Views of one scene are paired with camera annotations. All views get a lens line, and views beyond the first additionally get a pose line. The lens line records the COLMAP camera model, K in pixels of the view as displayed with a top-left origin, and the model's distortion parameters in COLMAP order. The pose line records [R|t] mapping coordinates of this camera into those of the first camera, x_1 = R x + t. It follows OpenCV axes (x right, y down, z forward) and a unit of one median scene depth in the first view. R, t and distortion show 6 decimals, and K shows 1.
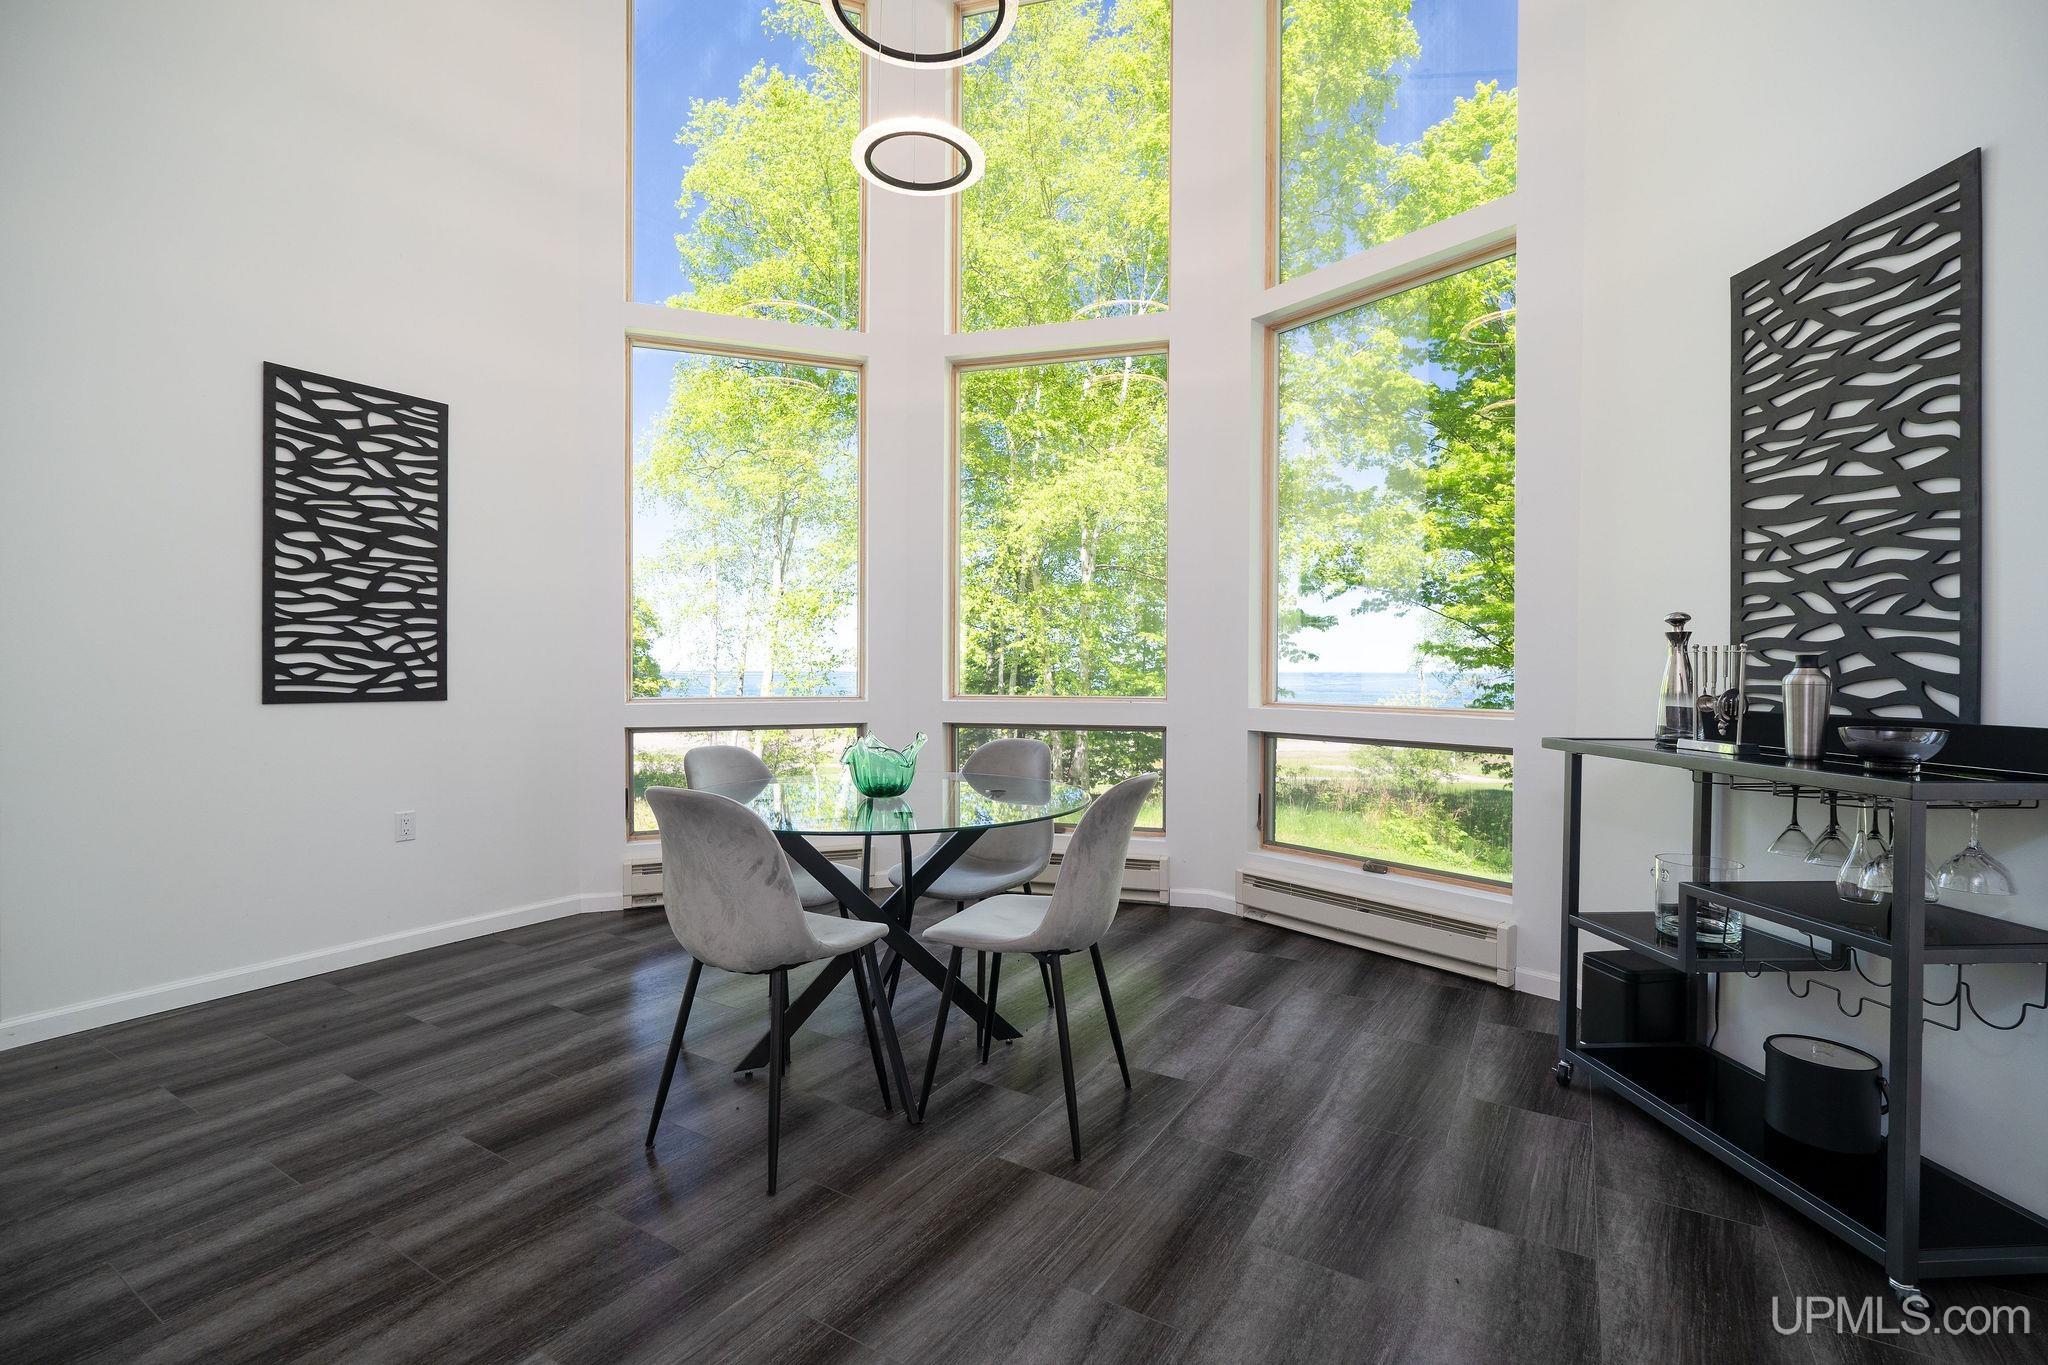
lens RADIAL K [[921.9, 0, 1024.0], [0, 921.9, 679.8], [0, 0, 1]] dist [-0.000146, -0.000577]
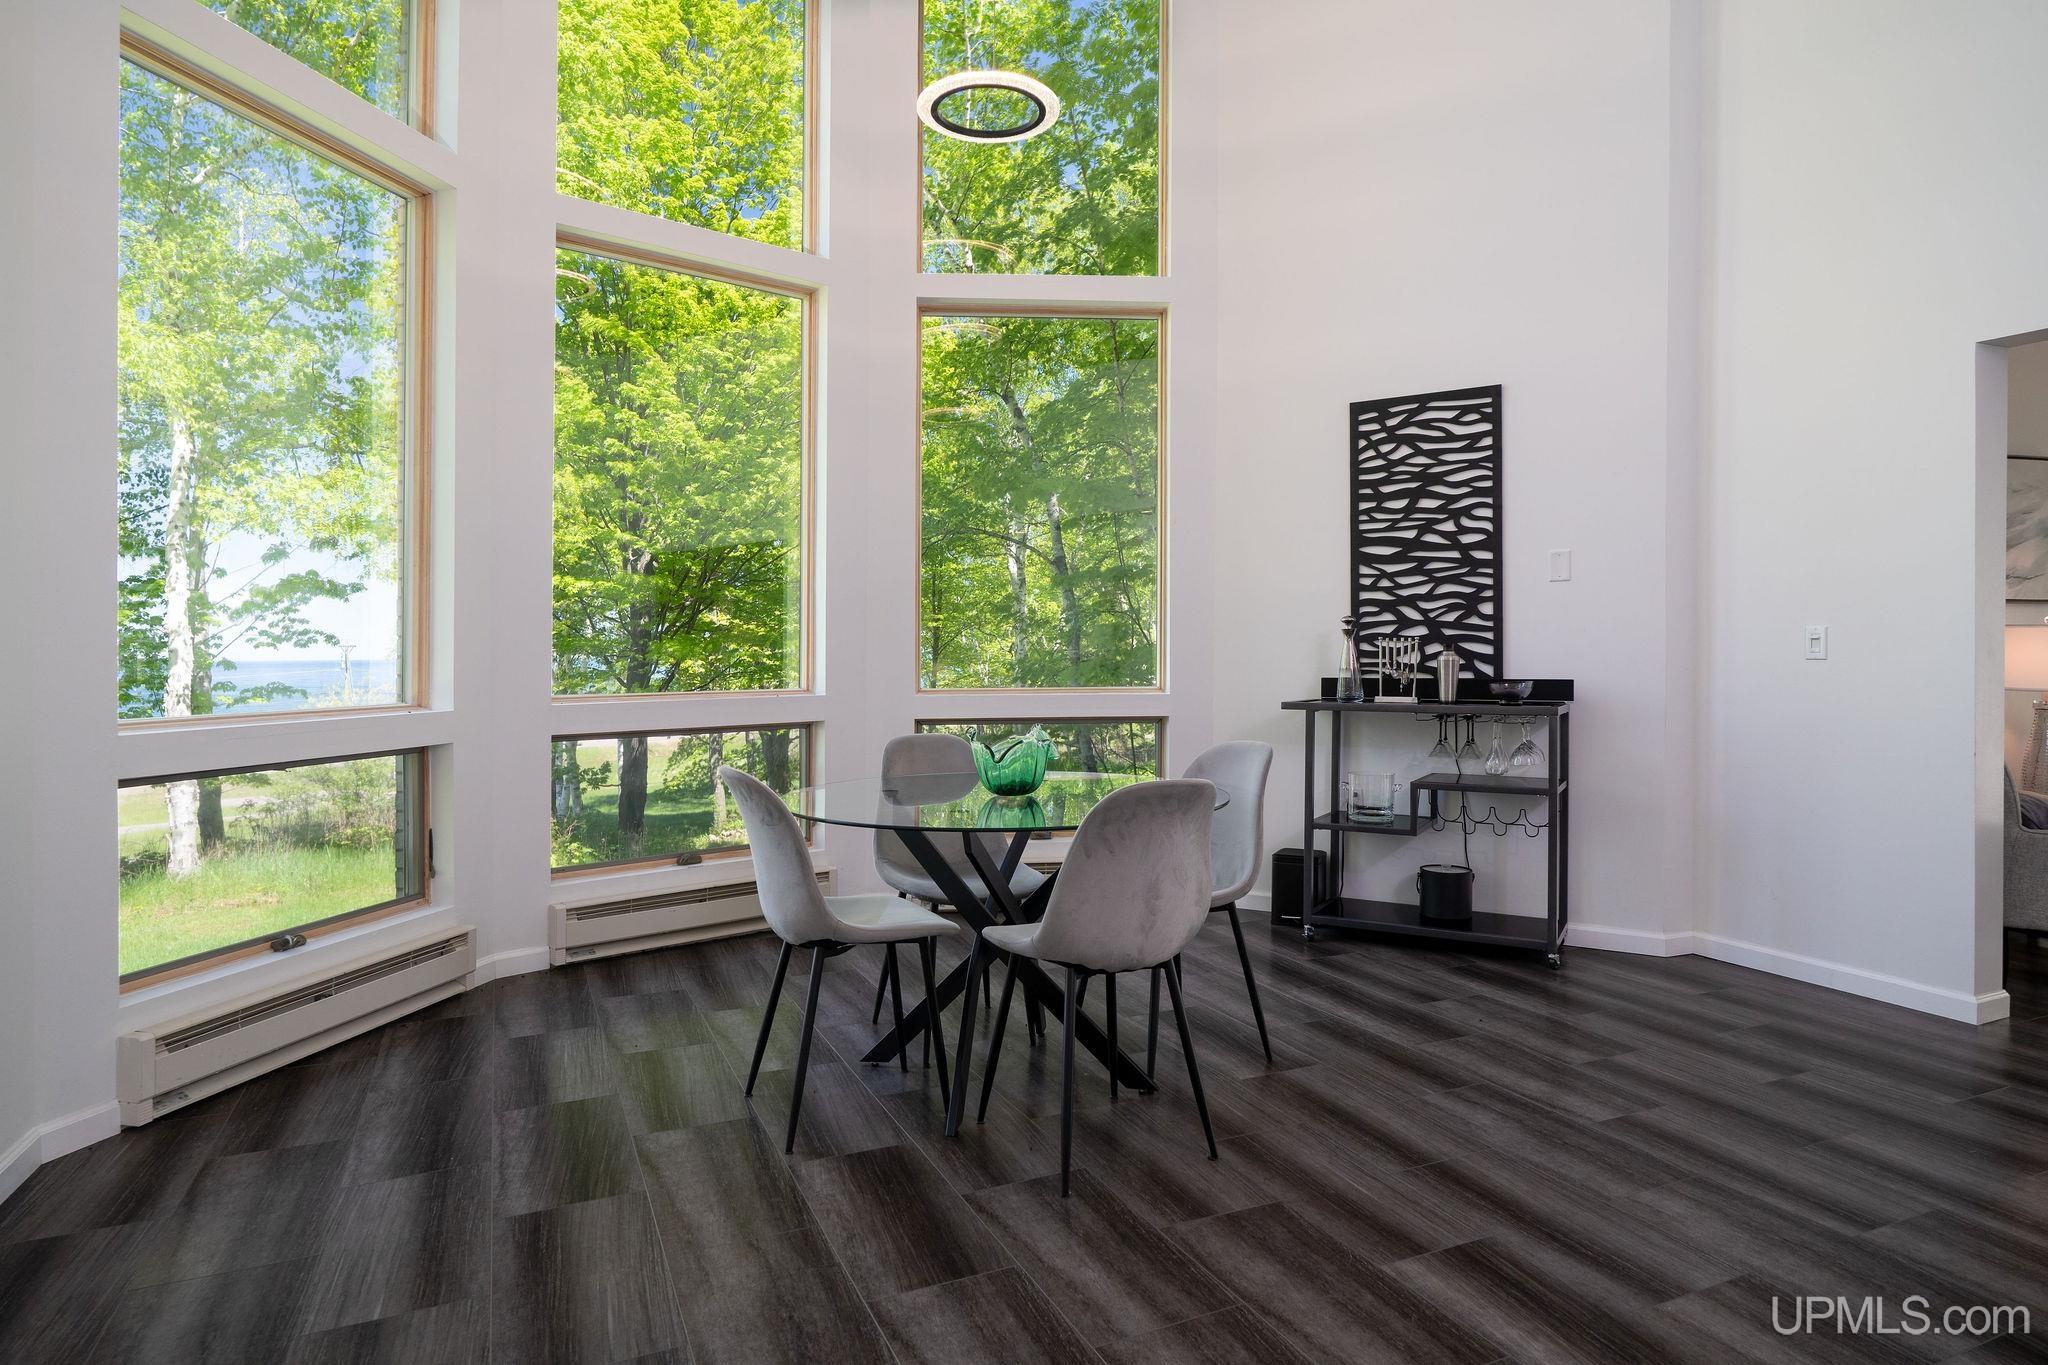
lens RADIAL K [[1204.9, 0, 1025.0], [0, 1204.9, 670.5], [0, 0, 1]] dist [0.002988, -0.000126]
pose [[0.540977, -0.021335, 0.840767, -1.443201], [0.019368, 0.999729, 0.012907, -0.020226], [-0.840815, 0.009301, 0.541243, 0.406752]]
